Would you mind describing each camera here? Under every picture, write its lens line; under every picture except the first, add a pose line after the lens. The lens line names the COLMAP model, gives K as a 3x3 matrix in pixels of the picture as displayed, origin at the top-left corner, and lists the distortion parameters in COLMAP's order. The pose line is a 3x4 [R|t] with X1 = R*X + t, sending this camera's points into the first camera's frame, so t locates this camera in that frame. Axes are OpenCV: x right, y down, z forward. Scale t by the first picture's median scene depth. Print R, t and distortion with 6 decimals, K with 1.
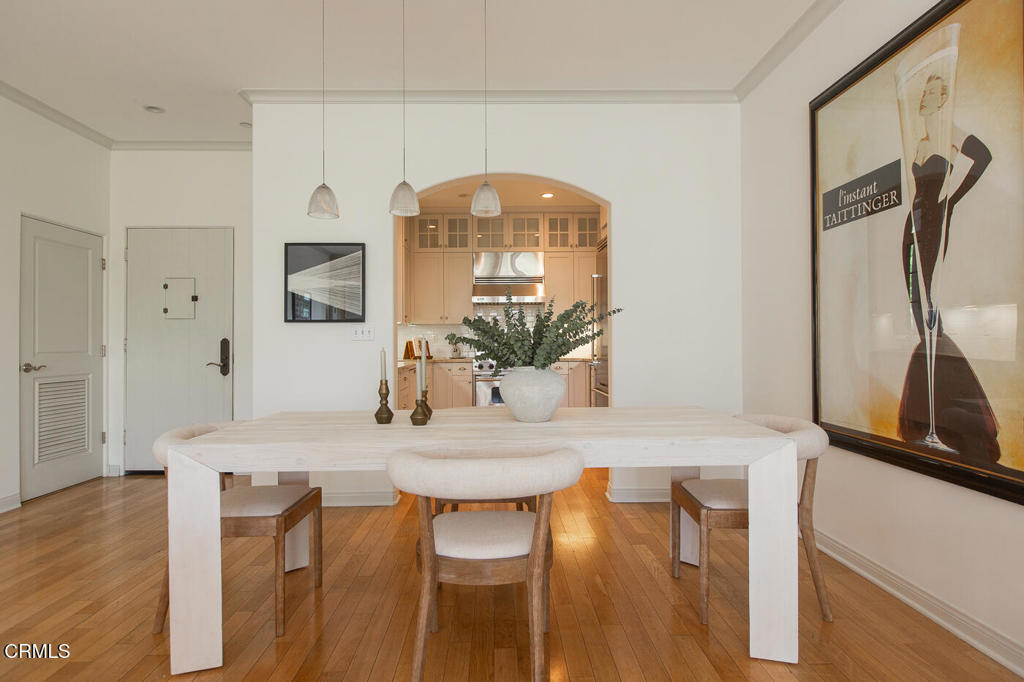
lens RADIAL K [[557.9, 0, 512.0], [0, 557.9, 341.0], [0, 0, 1]] dist [-0.002051, -0.000306]
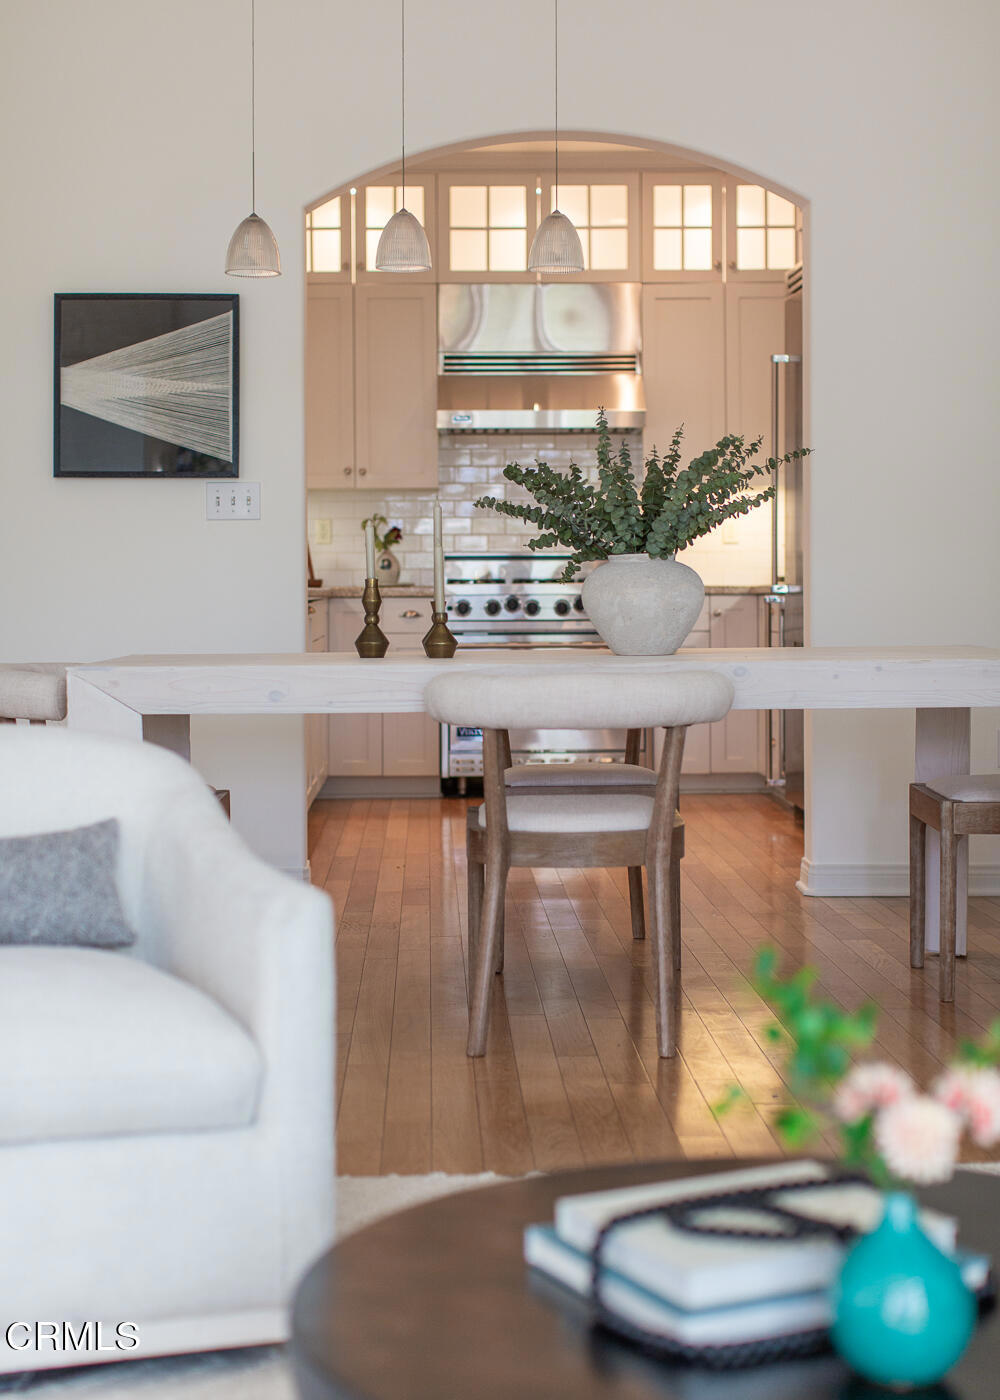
lens RADIAL K [[2211.8, 0, 500.2], [0, 2211.8, 578.2], [0, 0, 1]] dist [0.051559, 0.013481]
pose [[0.999973, 0.001747, 0.007164, -0.110126], [-0.001773, 0.999991, 0.003731, 0.056386], [-0.007158, -0.003743, 0.999967, -1.076836]]
